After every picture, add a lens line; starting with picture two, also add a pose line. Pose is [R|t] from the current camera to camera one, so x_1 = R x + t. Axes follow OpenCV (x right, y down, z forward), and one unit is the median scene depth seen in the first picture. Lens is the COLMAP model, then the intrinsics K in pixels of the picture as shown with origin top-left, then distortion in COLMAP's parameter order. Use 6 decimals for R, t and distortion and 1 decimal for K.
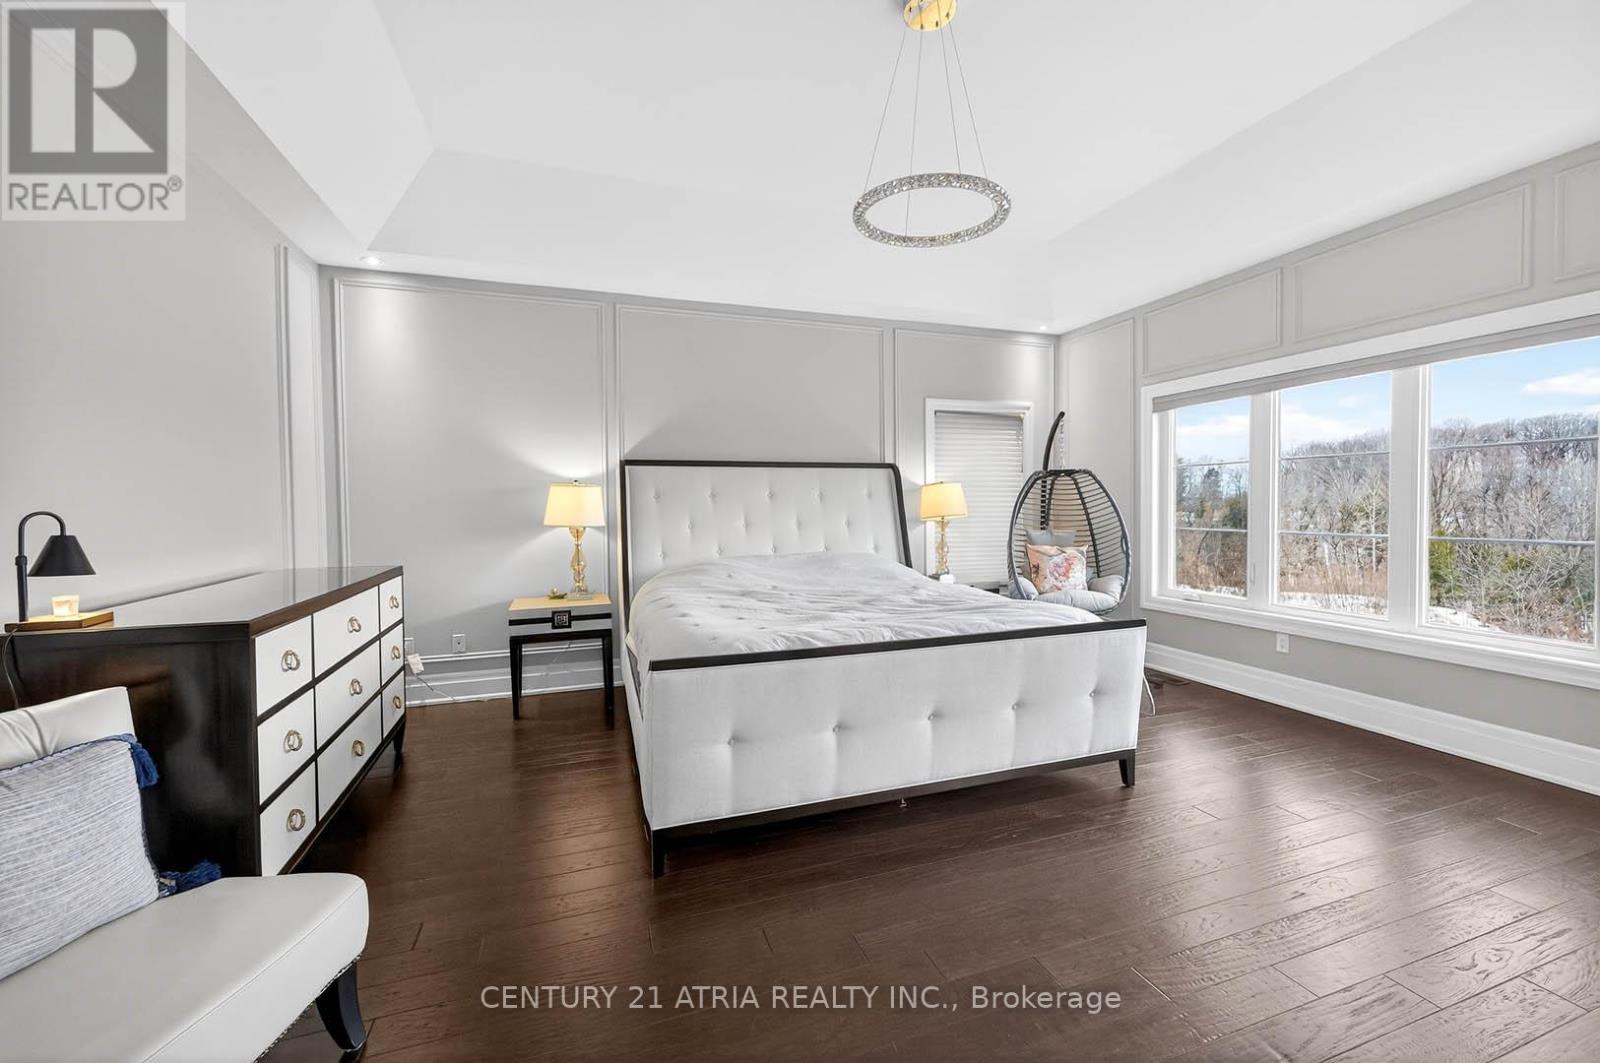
lens RADIAL K [[641.8, 0, 809.6], [0, 641.8, 515.9], [0, 0, 1]] dist [0.000204, -0.000115]
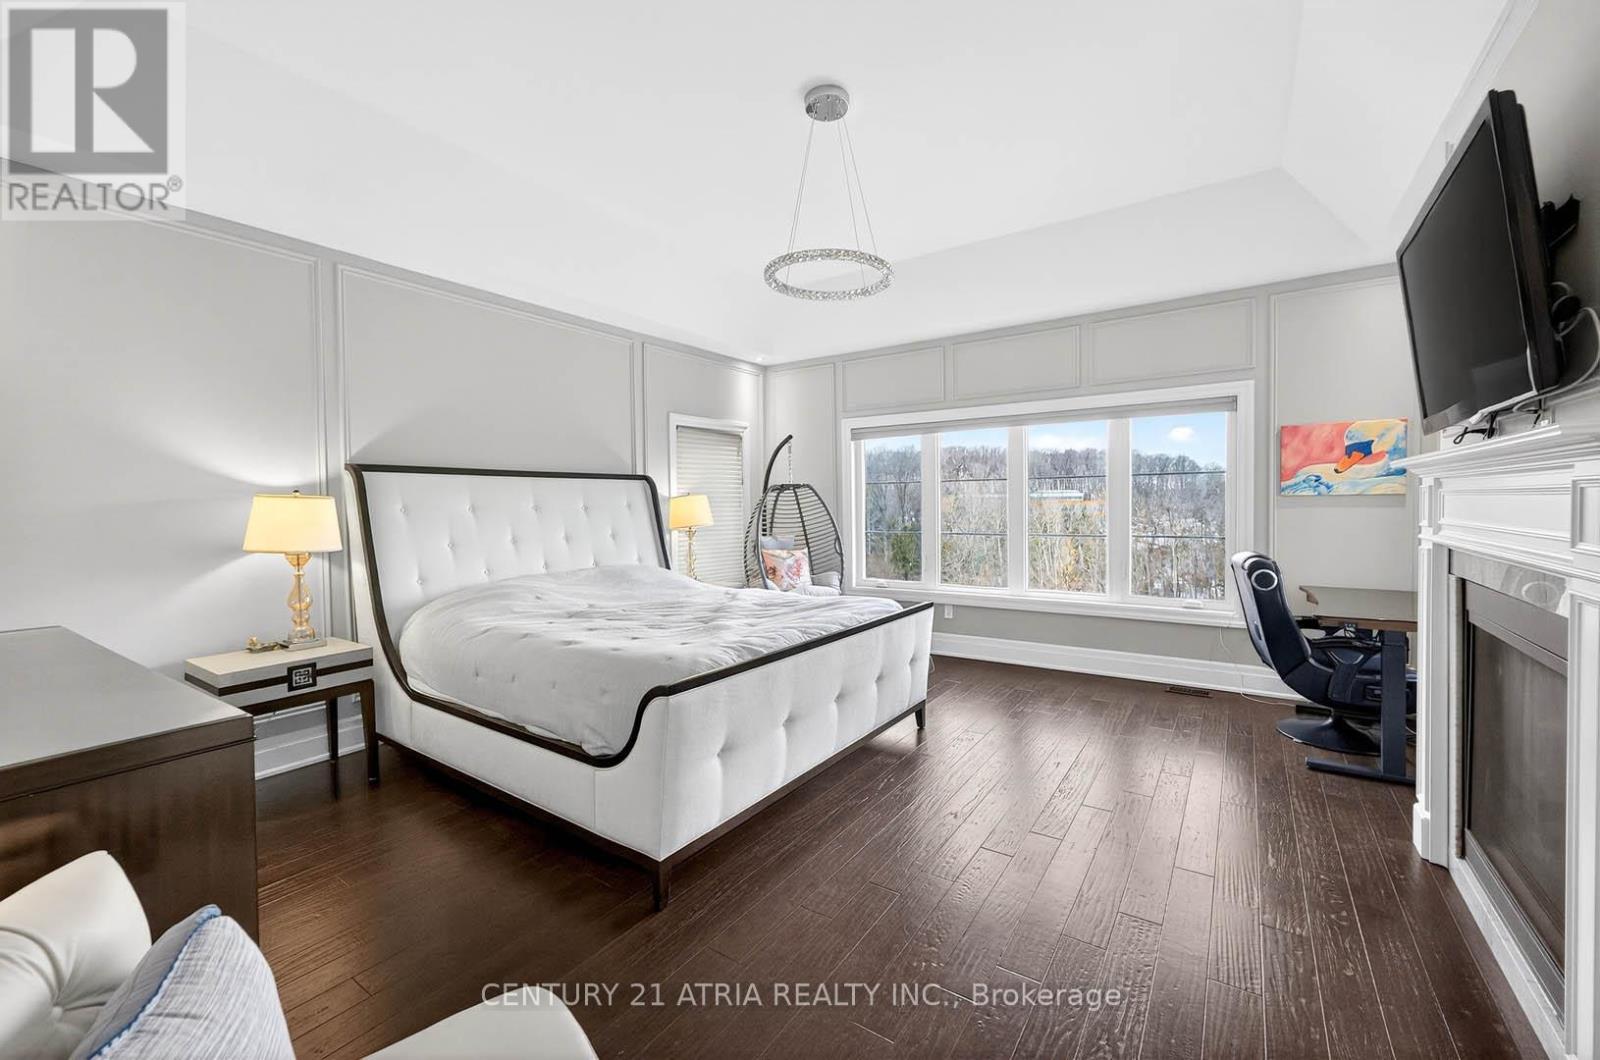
lens RADIAL K [[641.8, 0, 809.6], [0, 641.8, 514.4], [0, 0, 1]] dist [0.000204, -0.000115]
pose [[0.808930, -0.010639, 0.587809, -0.272498], [0.016295, 0.999858, -0.004328, -0.011928], [-0.587679, 0.013080, 0.808988, 0.032266]]
